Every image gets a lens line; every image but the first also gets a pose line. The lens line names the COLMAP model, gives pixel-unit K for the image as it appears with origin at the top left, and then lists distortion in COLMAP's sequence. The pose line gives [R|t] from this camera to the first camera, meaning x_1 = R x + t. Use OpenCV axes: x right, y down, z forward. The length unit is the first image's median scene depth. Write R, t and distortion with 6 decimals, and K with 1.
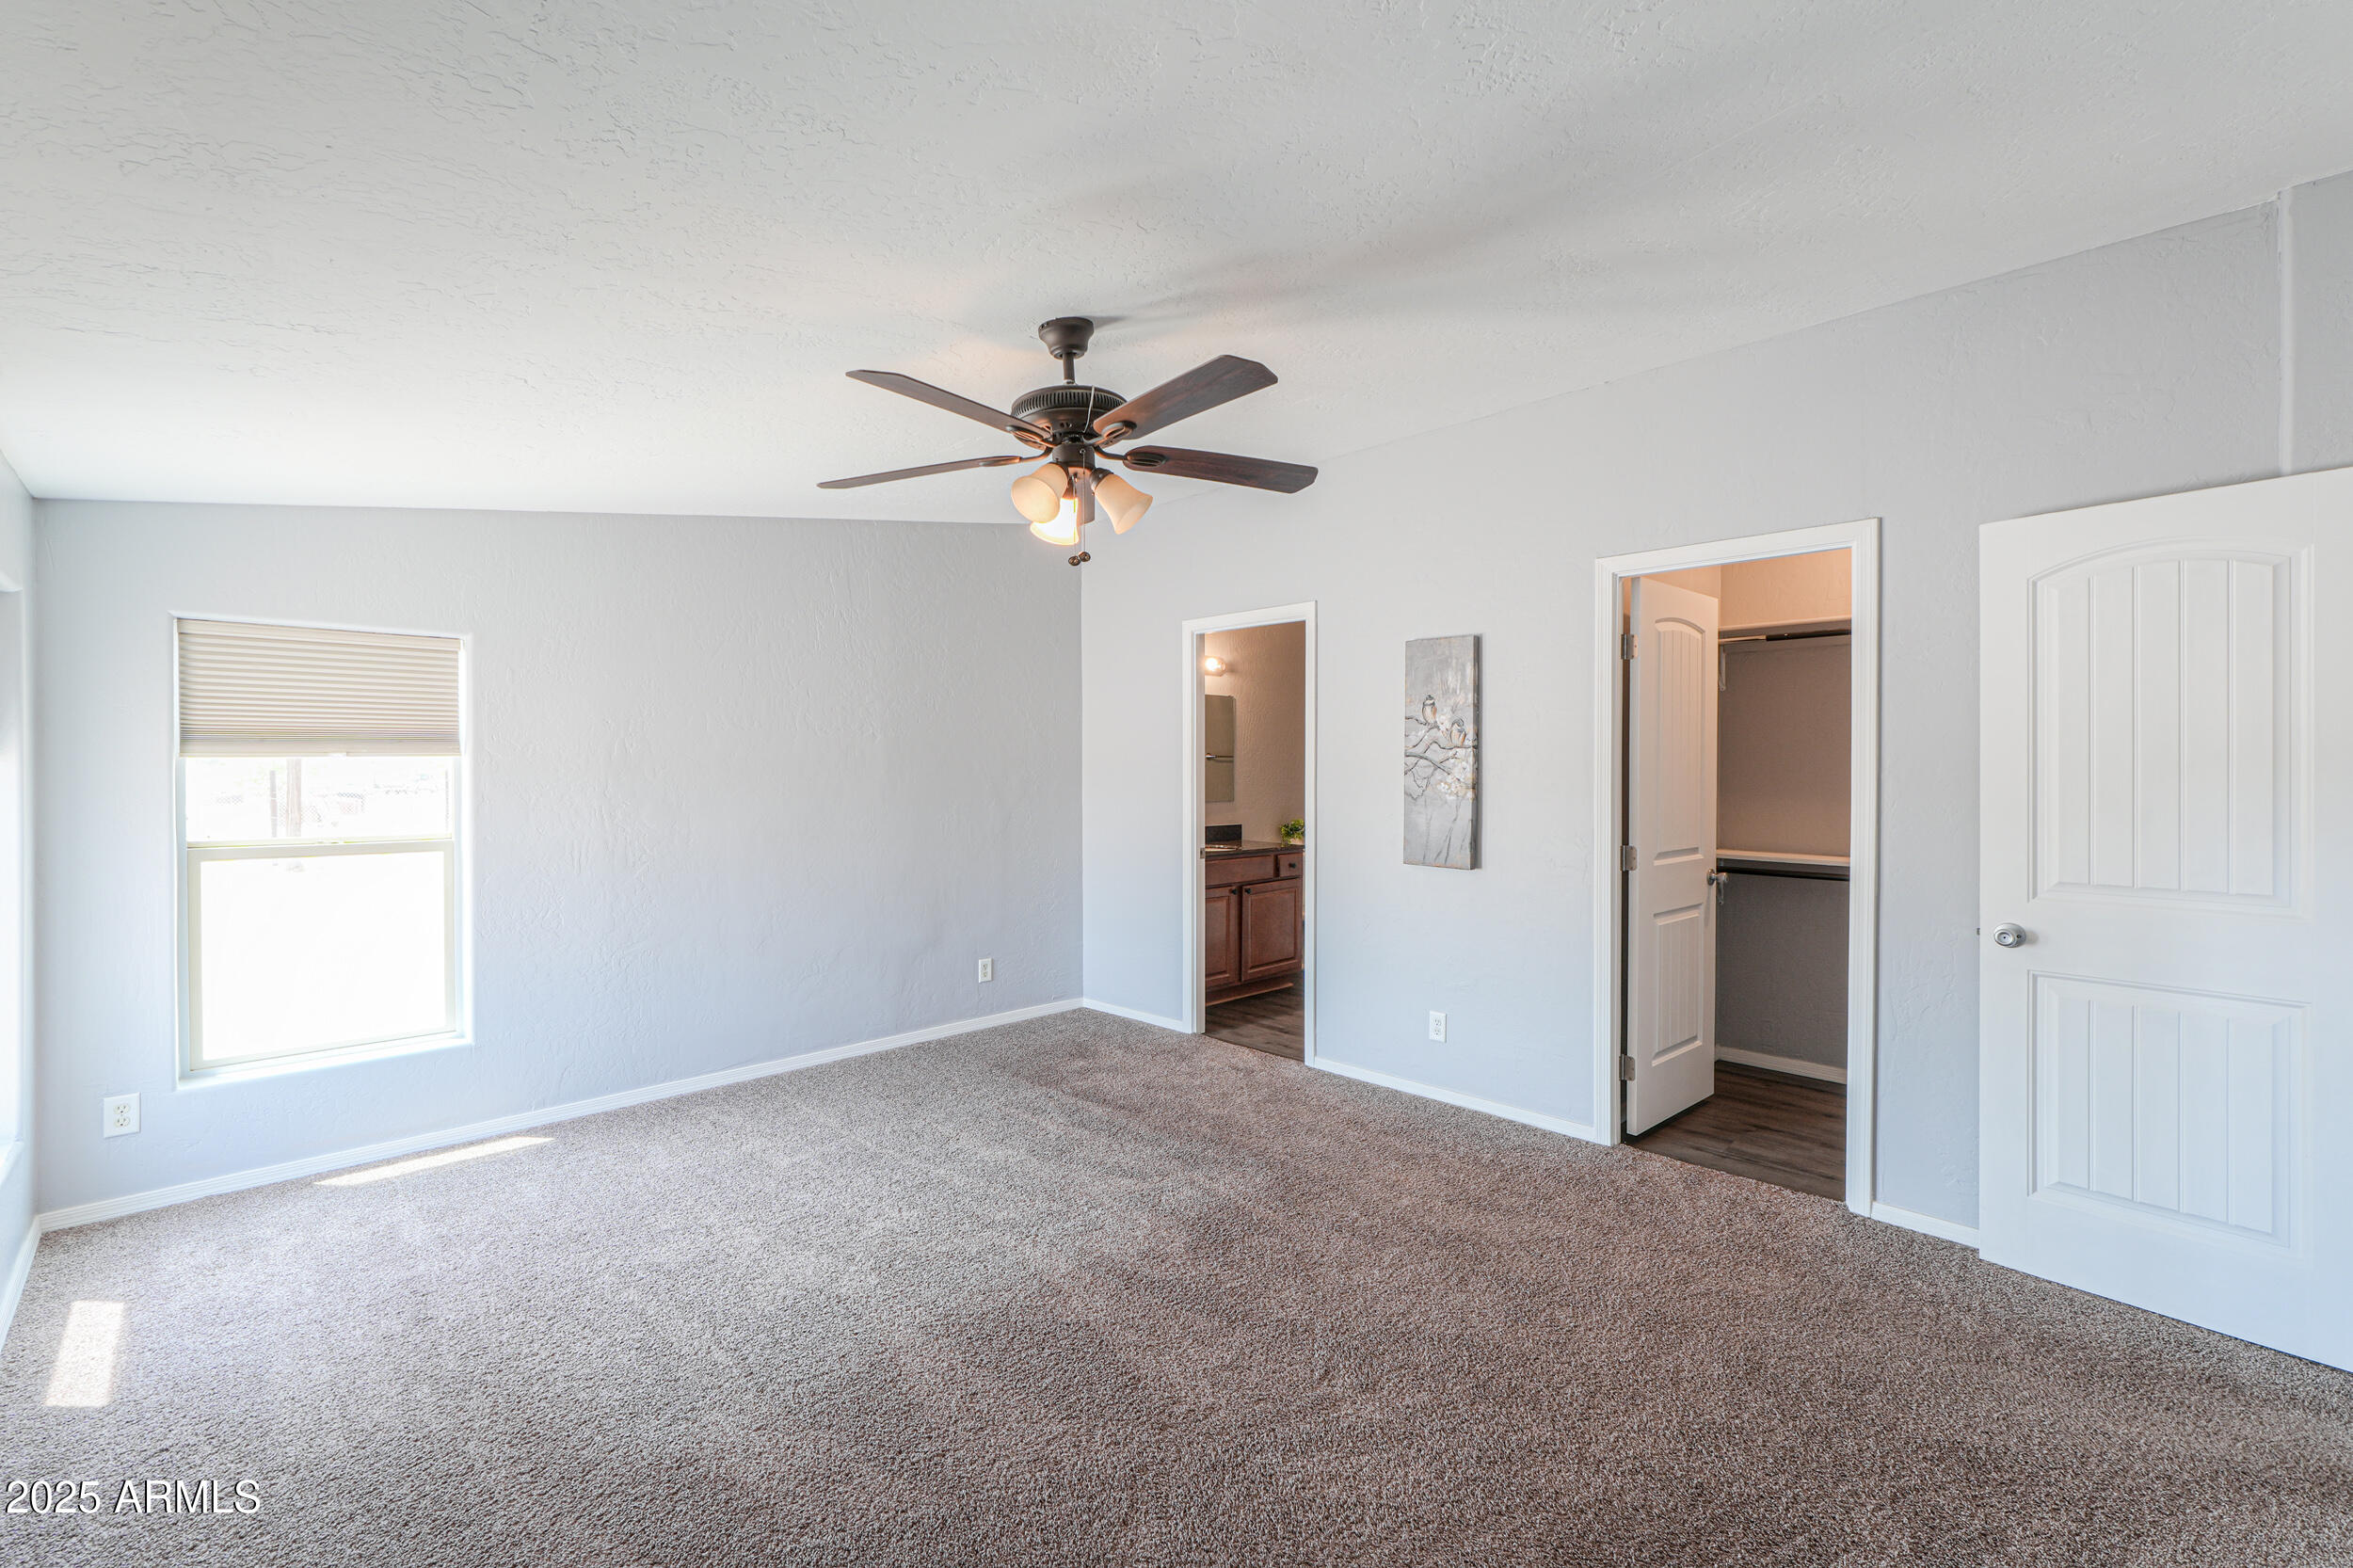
lens RADIAL K [[992.8, 0, 1213.1], [0, 992.8, 780.1], [0, 0, 1]] dist [-0.005041, 0.001490]
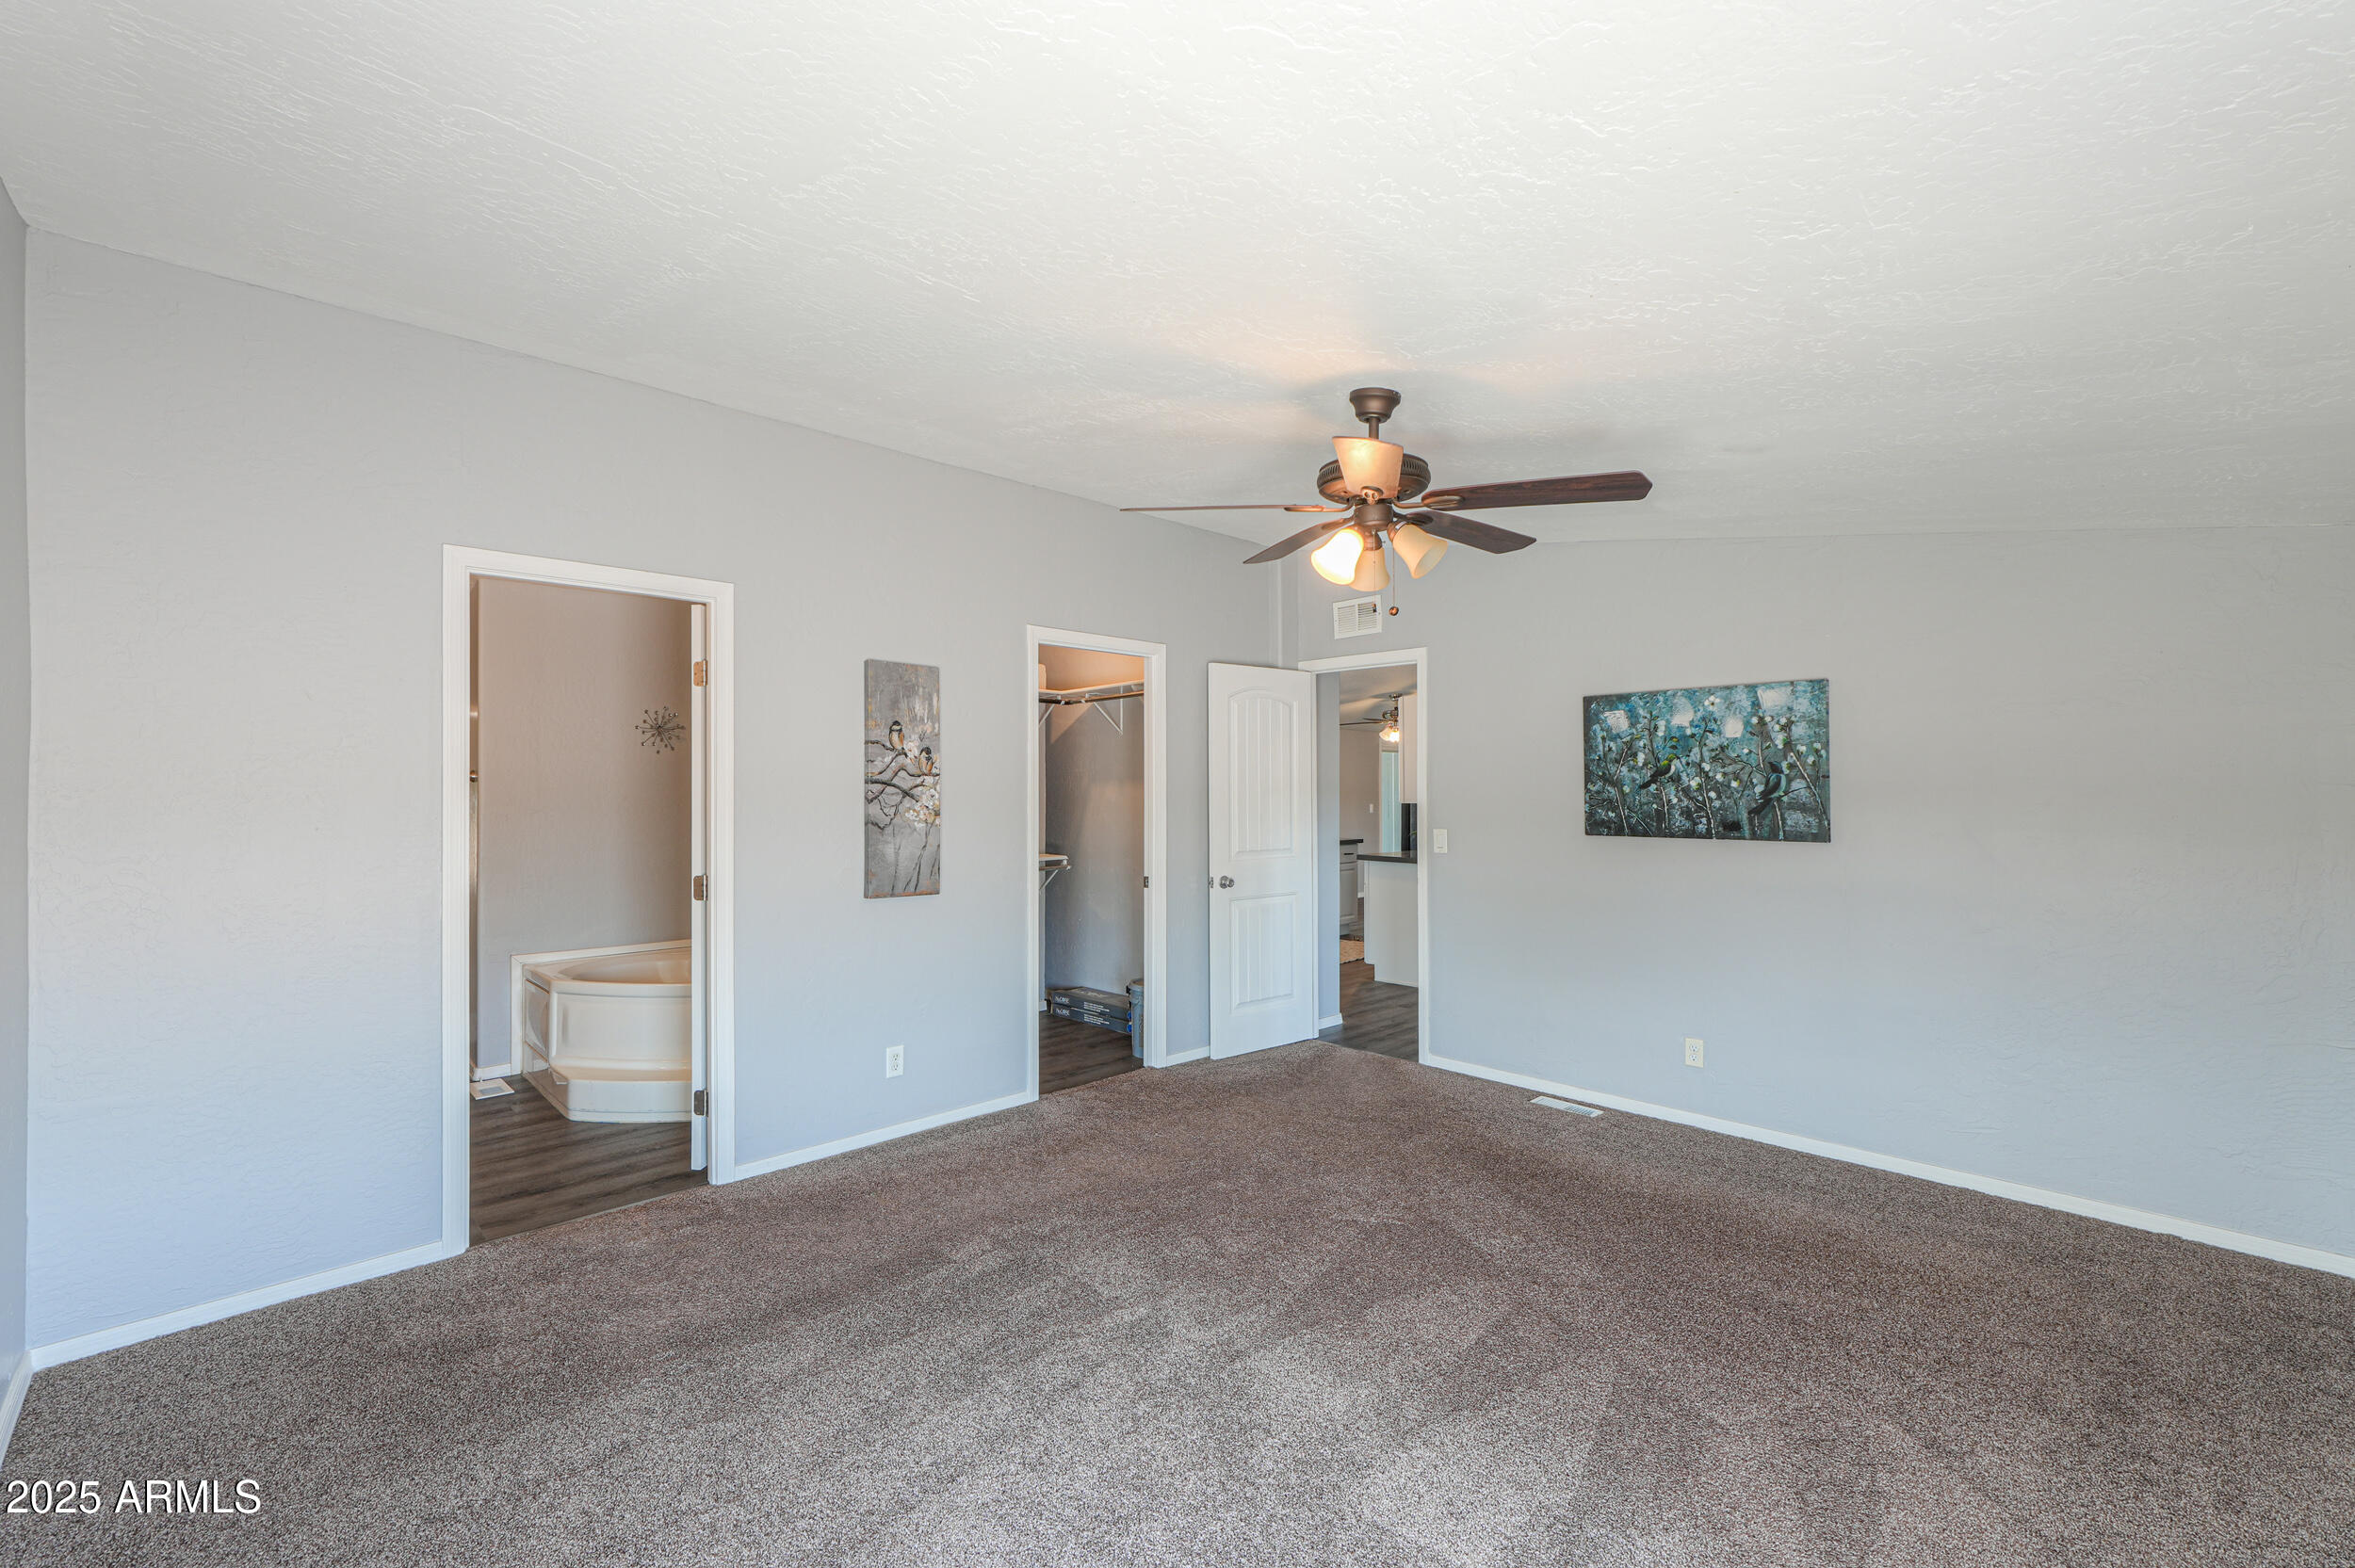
lens RADIAL K [[993.5, 0, 1154.8], [0, 993.5, 772.6], [0, 0, 1]] dist [-0.005041, 0.001490]
pose [[0.041189, 0.016875, 0.999009, -0.754859], [0.015381, 0.999728, -0.017521, -0.013739], [-0.999033, 0.016088, 0.040918, 0.717614]]
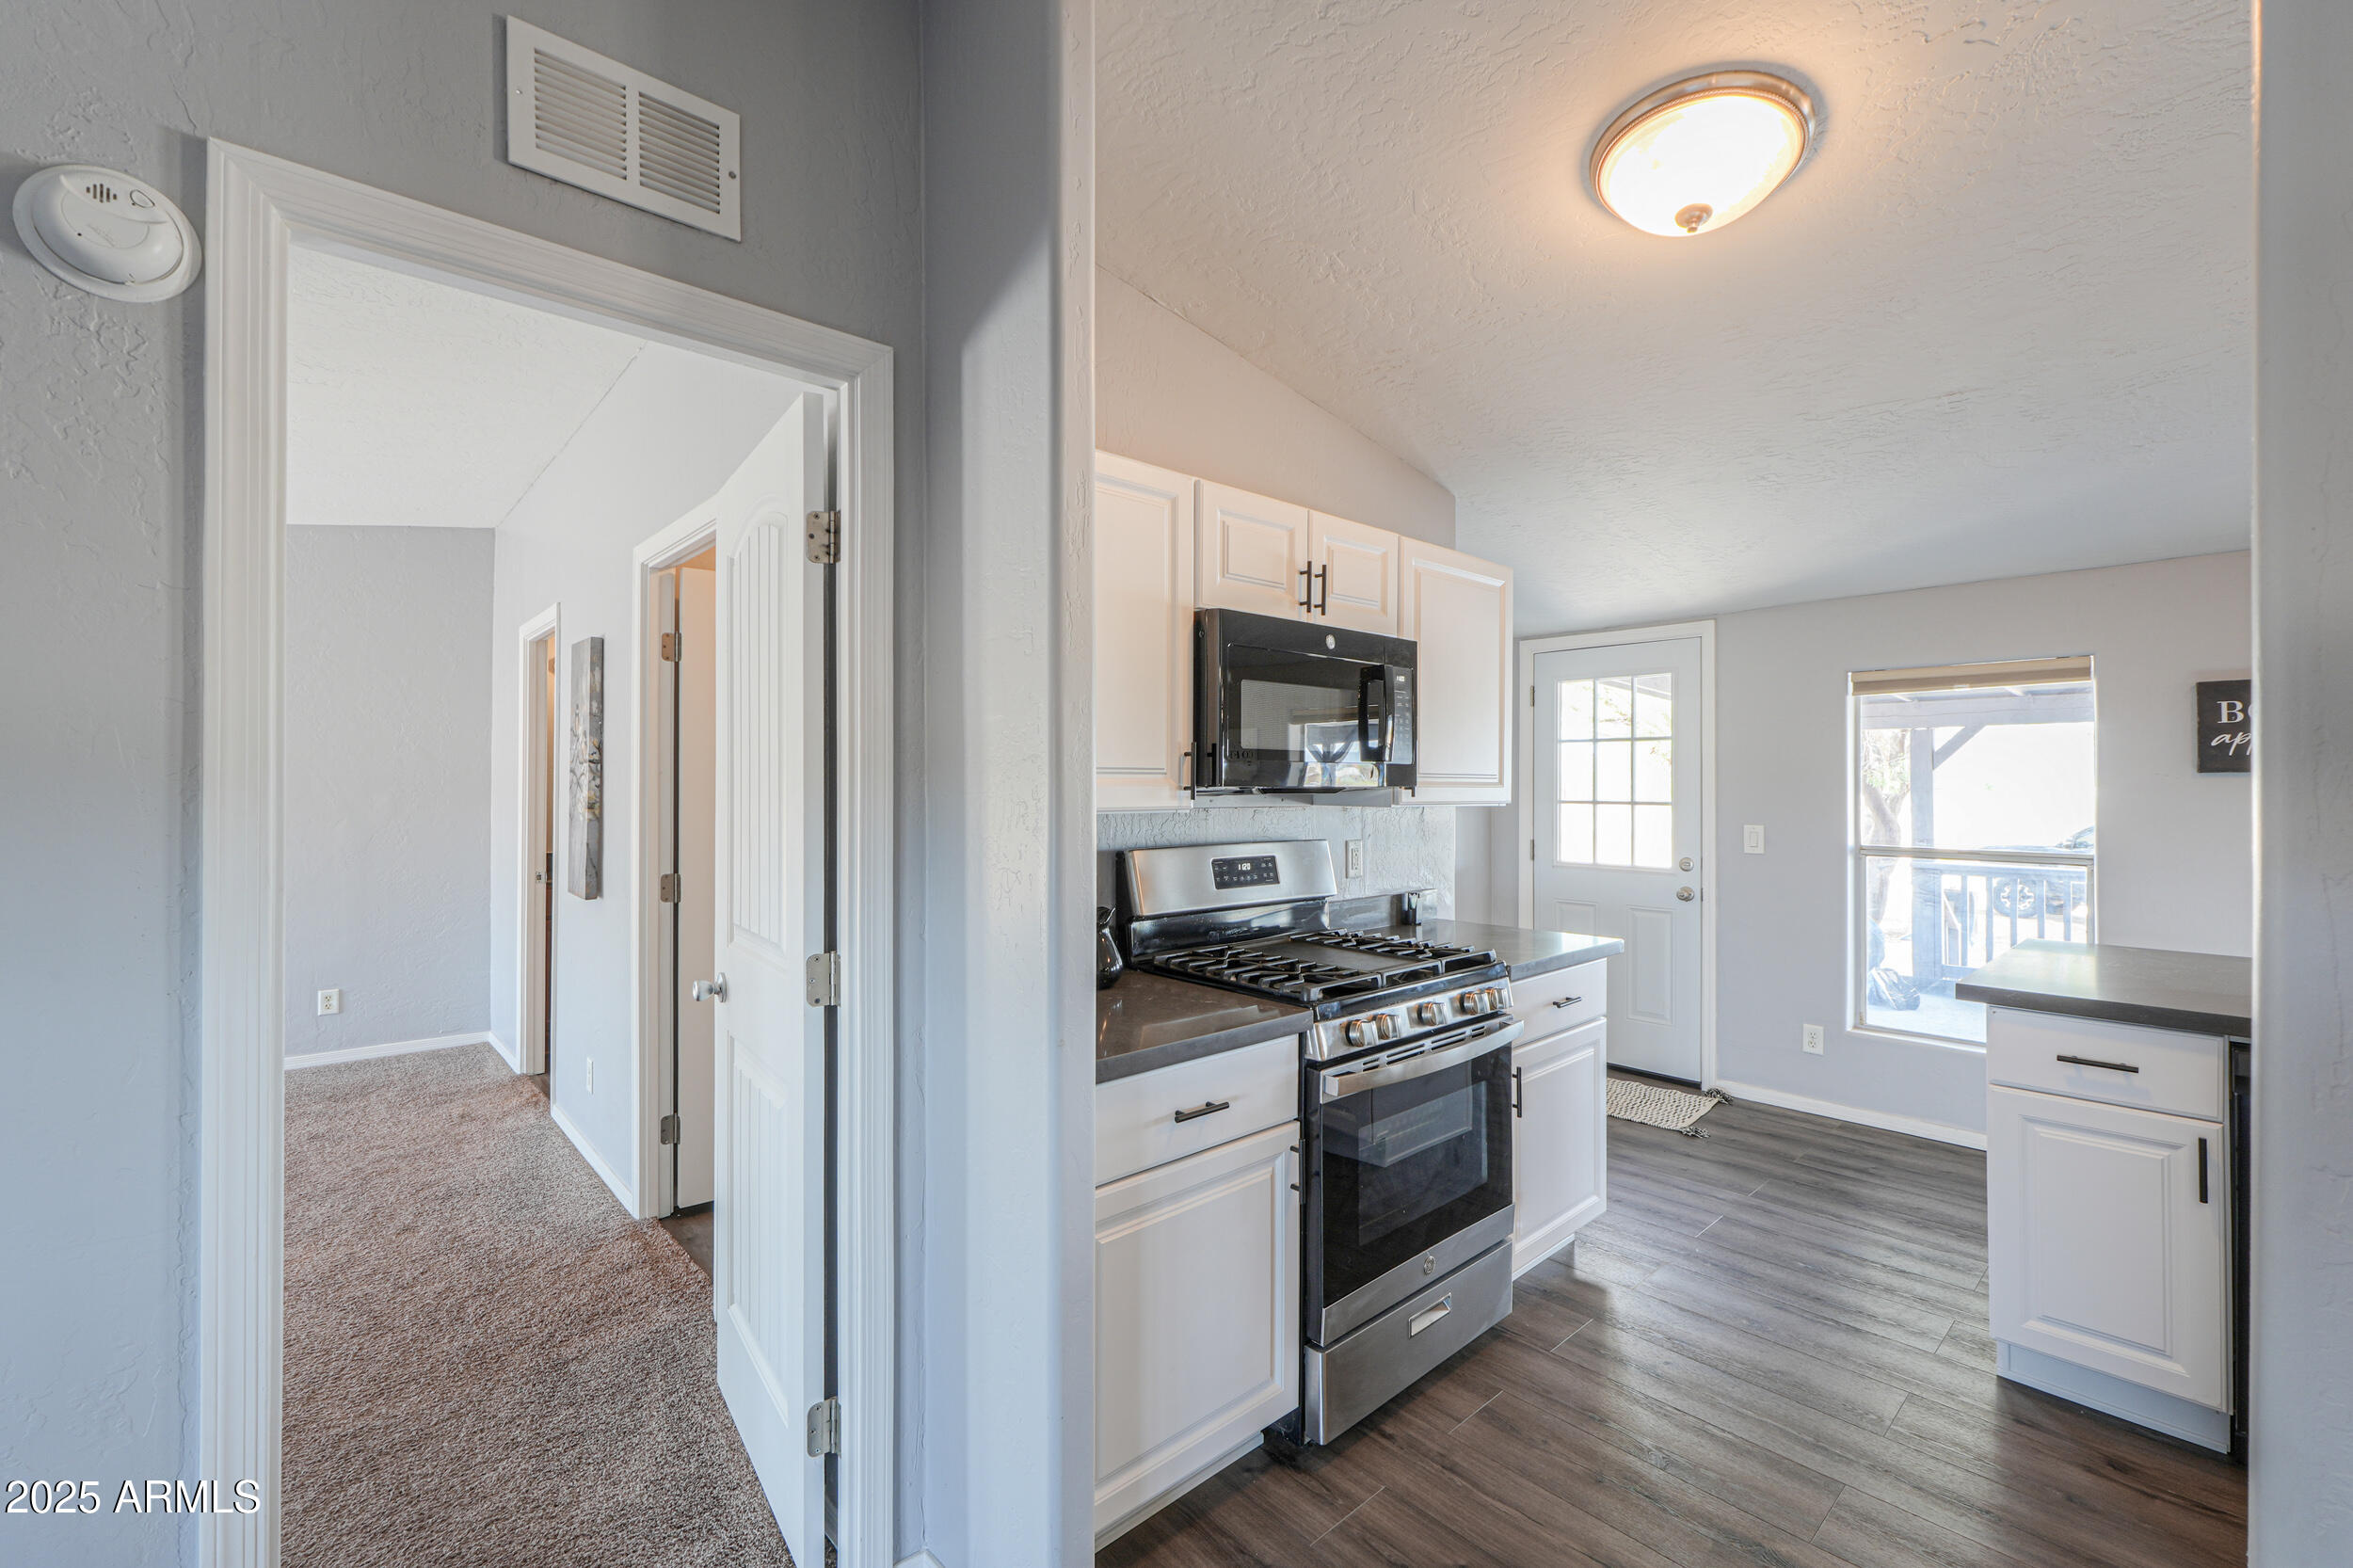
lens RADIAL K [[992.8, 0, 1224.0], [0, 992.8, 779.1], [0, 0, 1]] dist [-0.005041, 0.001490]
pose [[0.999479, 0.001459, -0.032239, 0.833057], [-0.002072, 0.999818, -0.018975, -0.002475], [0.032205, 0.019032, 0.999300, 0.122007]]
